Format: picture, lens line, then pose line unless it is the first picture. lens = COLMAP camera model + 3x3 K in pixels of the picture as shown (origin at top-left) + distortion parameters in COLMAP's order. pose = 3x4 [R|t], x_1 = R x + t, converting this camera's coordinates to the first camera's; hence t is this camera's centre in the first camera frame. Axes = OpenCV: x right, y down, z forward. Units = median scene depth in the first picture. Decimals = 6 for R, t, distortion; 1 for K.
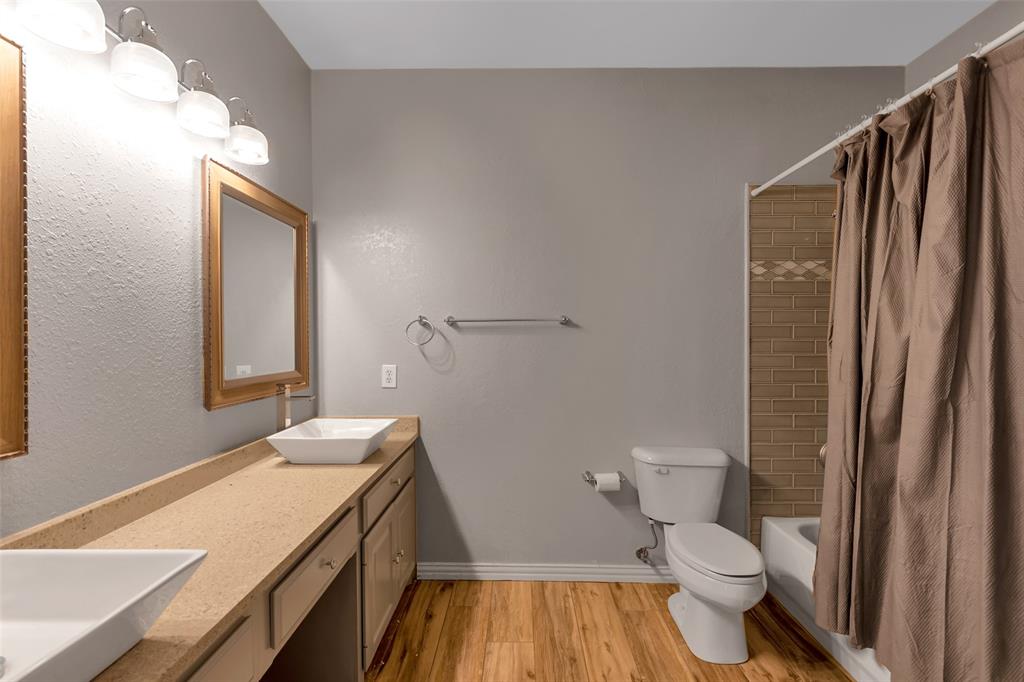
lens RADIAL K [[405.6, 0, 512.0], [0, 405.6, 341.0], [0, 0, 1]] dist [-0.000433, -0.000198]
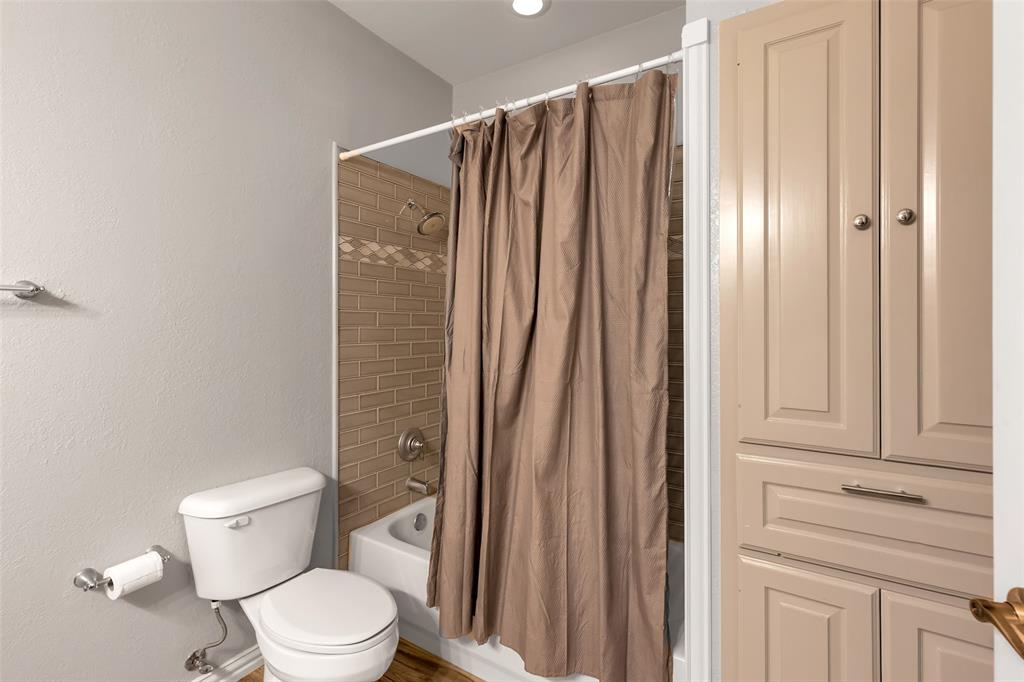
lens RADIAL K [[465.1, 0, 514.9], [0, 465.1, 323.4], [0, 0, 1]] dist [0.004990, -0.000276]
pose [[0.542325, 0.005240, 0.840153, -0.047100], [0.003544, 0.999957, -0.008525, -0.004170], [-0.840161, 0.007601, 0.542283, 0.254485]]
